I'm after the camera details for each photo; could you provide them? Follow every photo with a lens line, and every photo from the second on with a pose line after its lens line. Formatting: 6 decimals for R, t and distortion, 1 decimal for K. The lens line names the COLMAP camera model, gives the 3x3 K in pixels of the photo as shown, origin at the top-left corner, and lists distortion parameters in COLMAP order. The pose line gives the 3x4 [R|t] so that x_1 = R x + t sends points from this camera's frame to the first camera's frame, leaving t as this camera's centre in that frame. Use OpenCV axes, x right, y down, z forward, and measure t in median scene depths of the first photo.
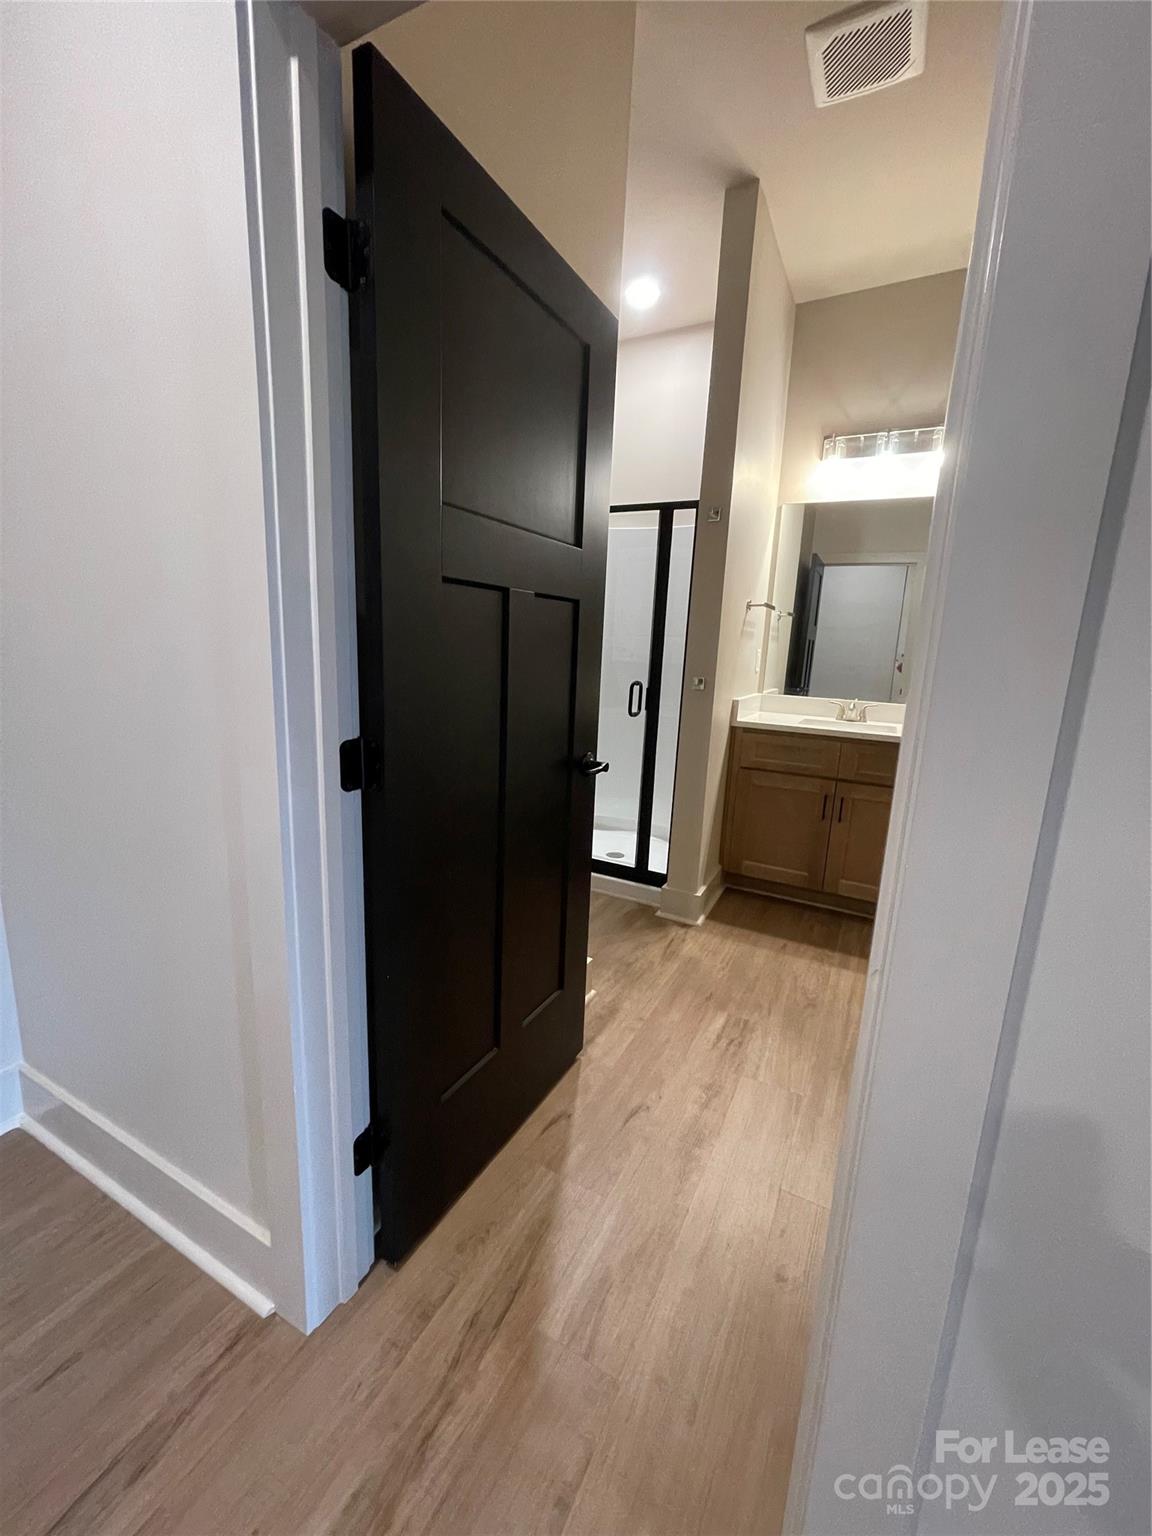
lens RADIAL K [[620.2, 0, 574.1], [0, 620.2, 765.8], [0, 0, 1]] dist [-0.001941, 0.001262]
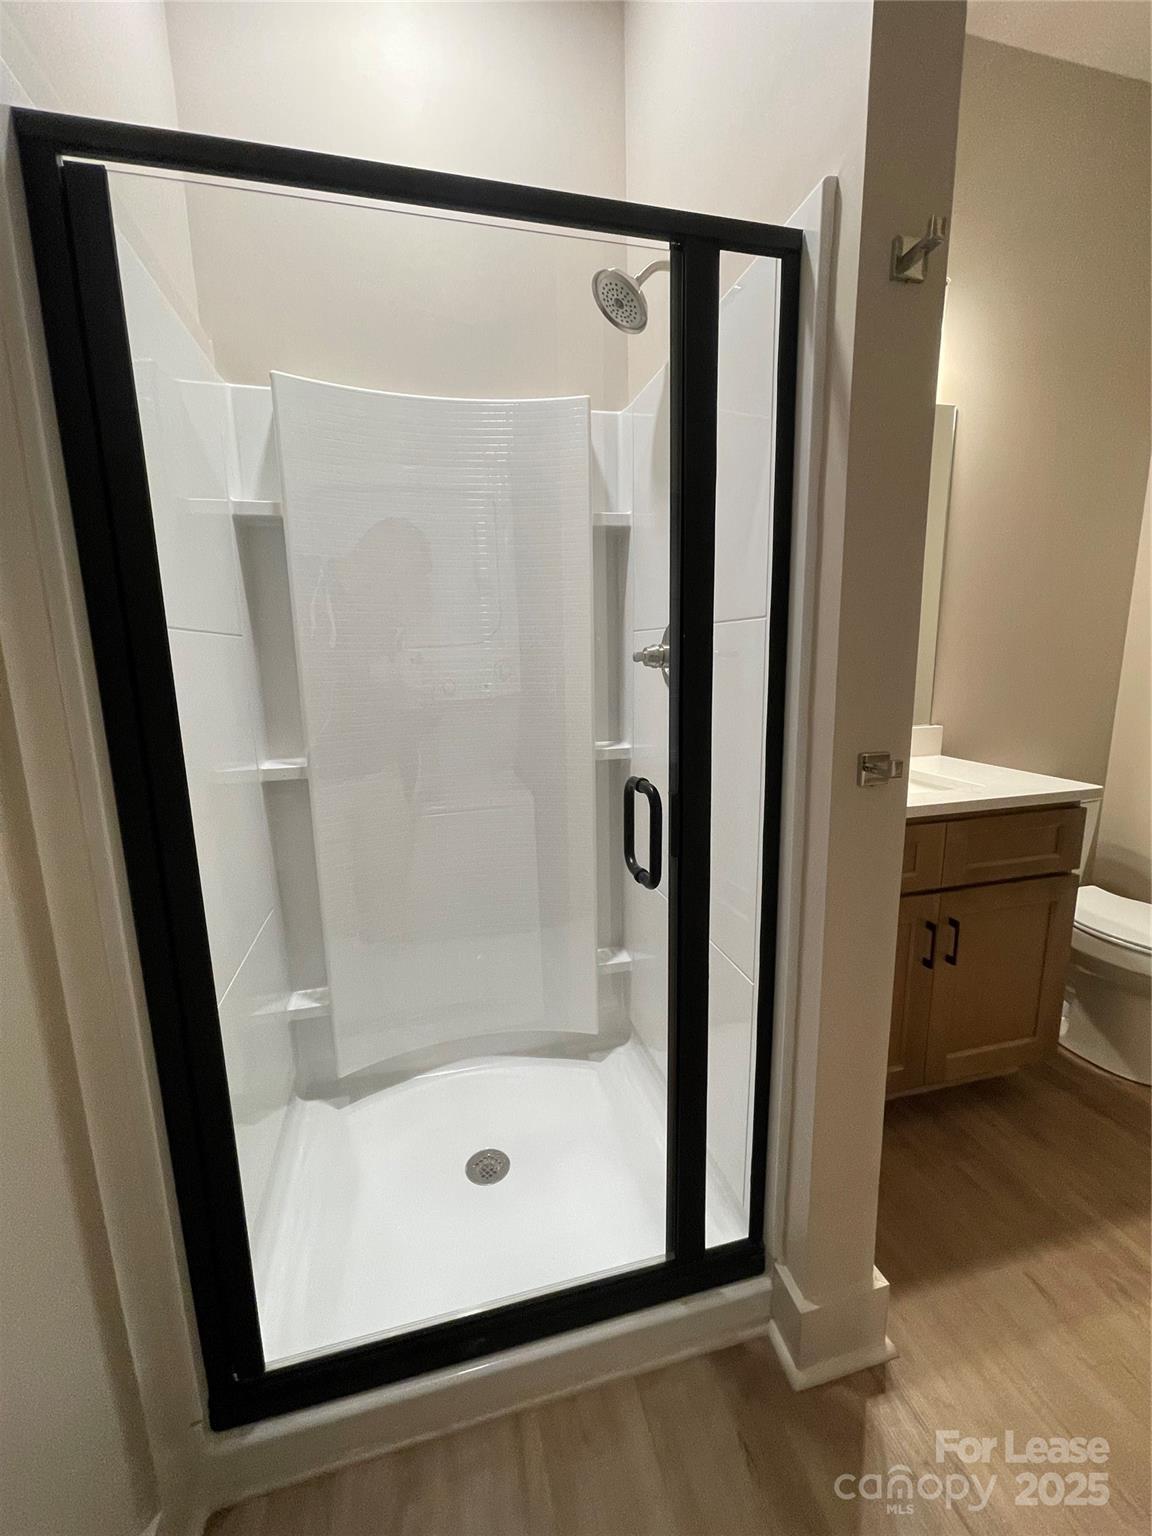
lens RADIAL K [[620.2, 0, 573.0], [0, 620.2, 763.3], [0, 0, 1]] dist [-0.001941, 0.001262]
pose [[0.739765, -0.173379, 0.650144, -0.149941], [0.178203, 0.982213, 0.059166, -0.180233], [-0.648838, 0.072089, 0.757504, 0.811693]]
